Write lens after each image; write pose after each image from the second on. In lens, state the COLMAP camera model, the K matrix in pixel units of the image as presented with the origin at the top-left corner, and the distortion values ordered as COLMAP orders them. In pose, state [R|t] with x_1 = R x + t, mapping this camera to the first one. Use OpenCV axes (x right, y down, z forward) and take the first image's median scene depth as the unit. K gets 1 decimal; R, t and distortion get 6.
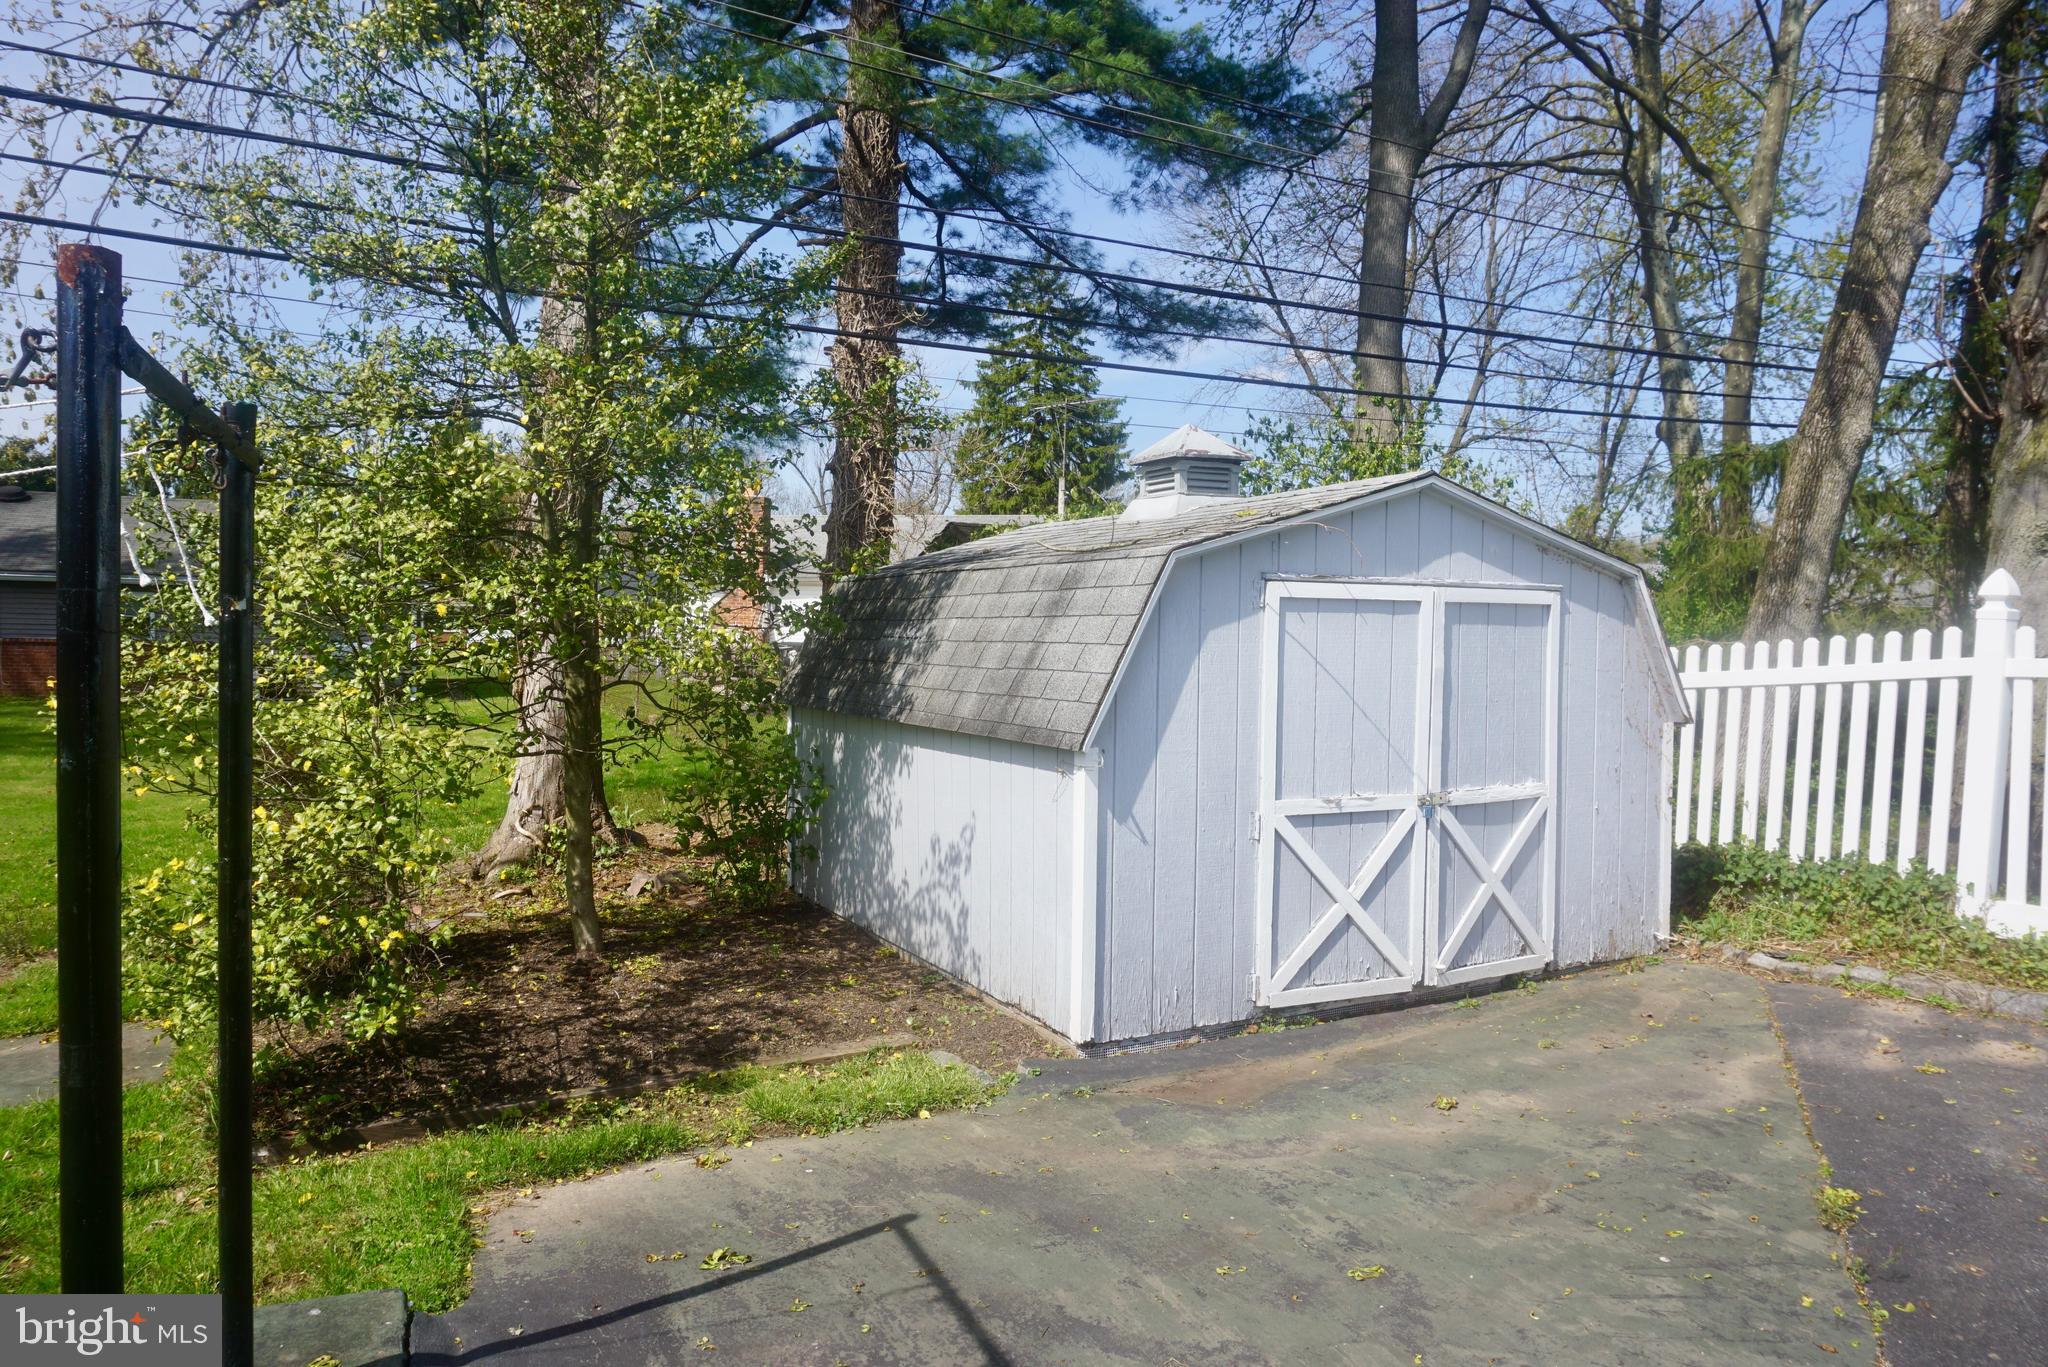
lens RADIAL K [[1390.9, 0, 1023.0], [0, 1390.9, 703.1], [0, 0, 1]] dist [-0.048667, 0.013873]
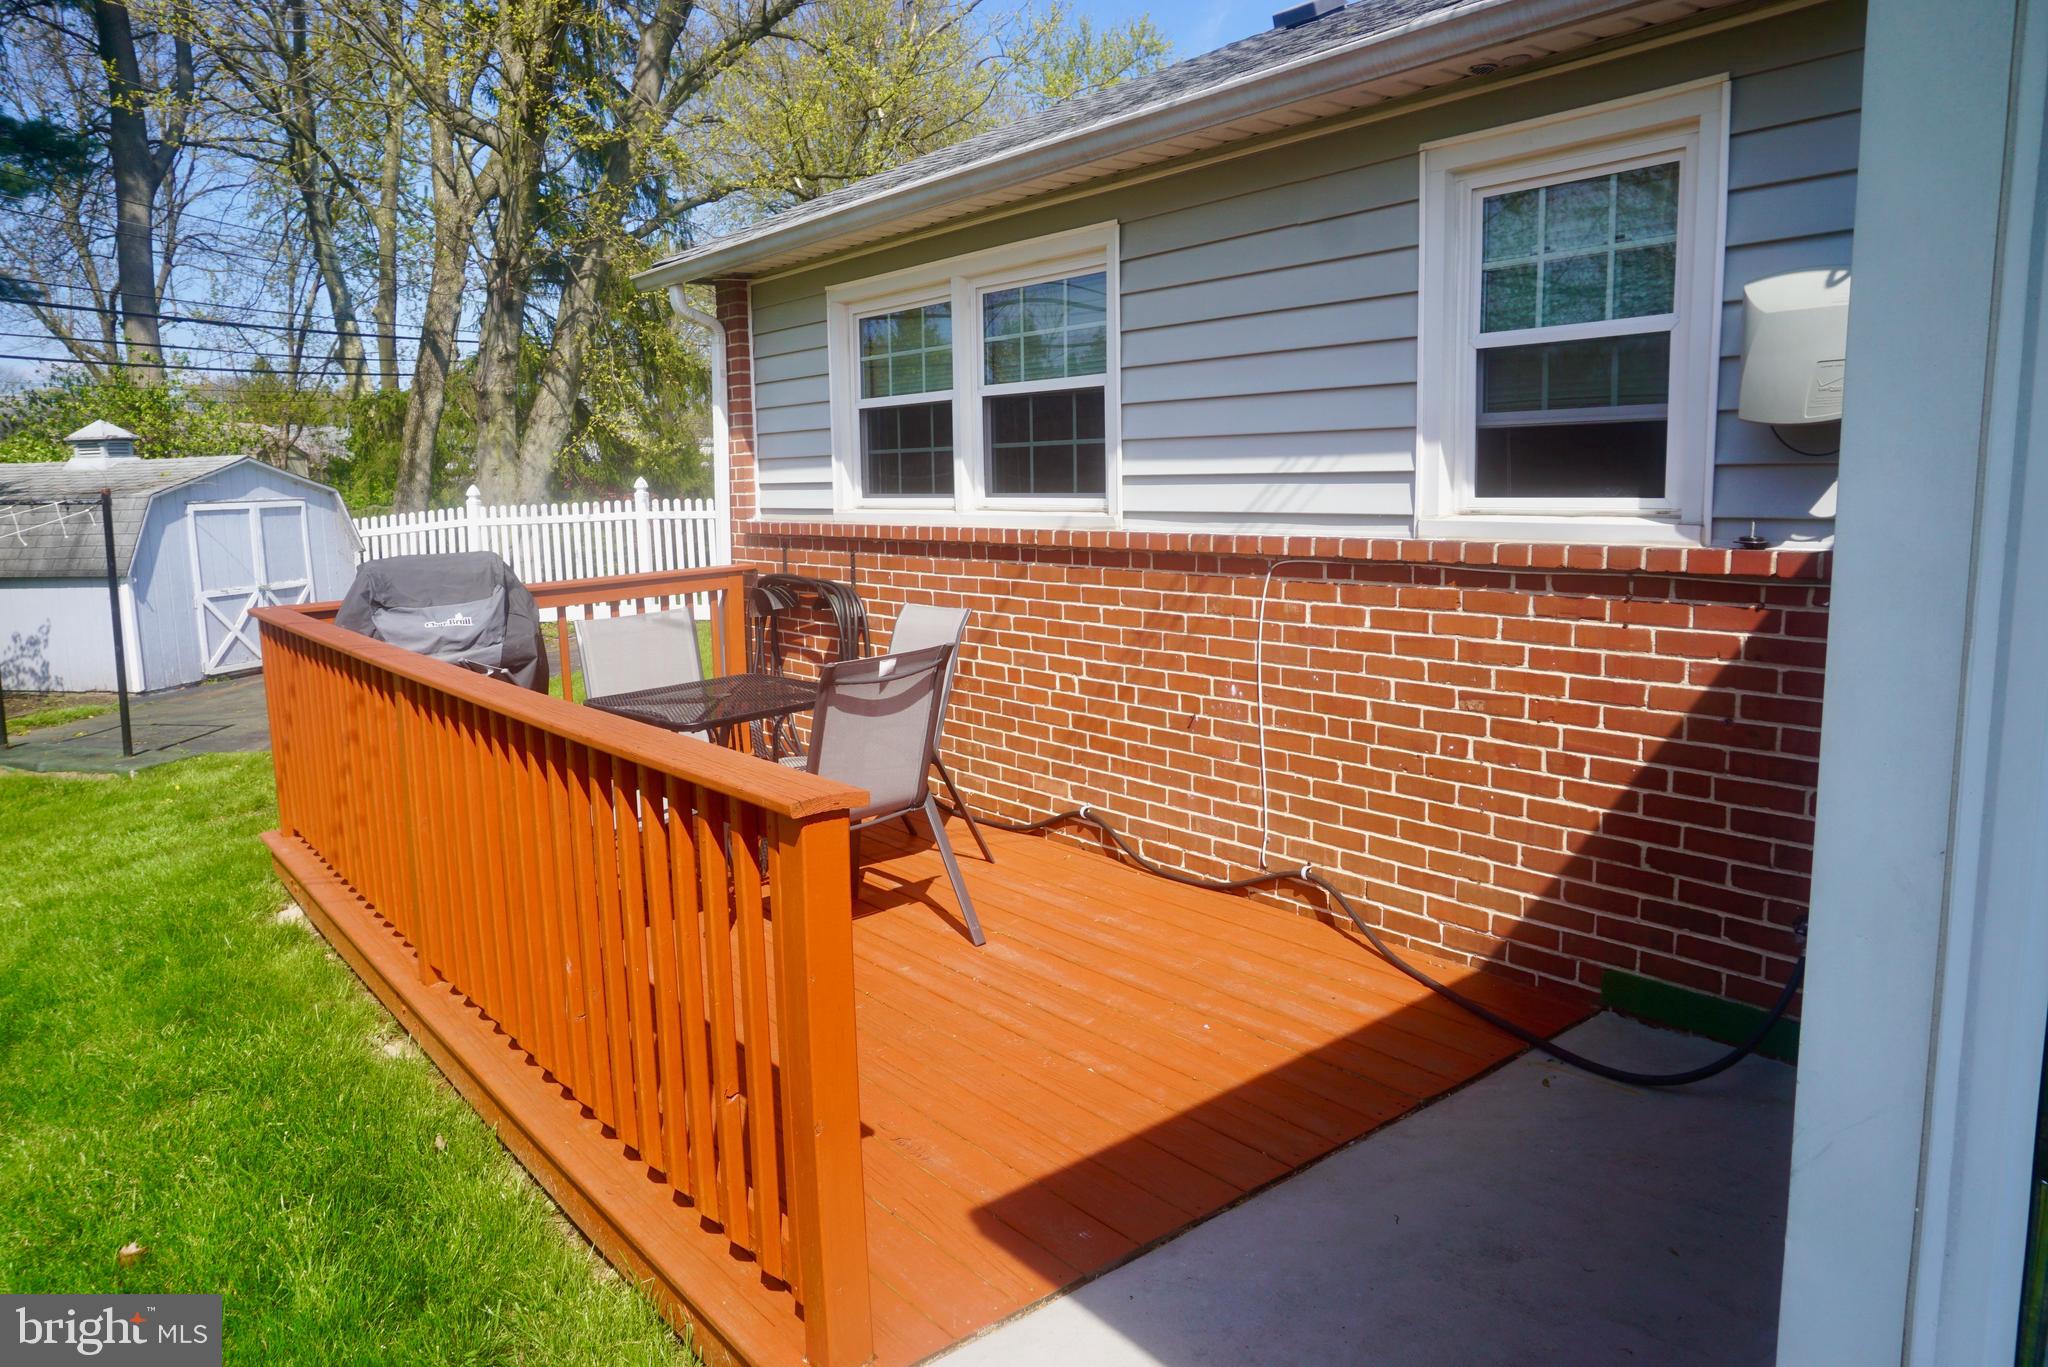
lens RADIAL K [[1390.9, 0, 1026.3], [0, 1390.9, 702.3], [0, 0, 1]] dist [-0.048667, 0.013873]
pose [[0.639654, -0.148386, 0.754204, -0.706763], [0.068396, 0.988285, 0.136432, 0.029725], [-0.765614, -0.035685, 0.642310, -1.616214]]
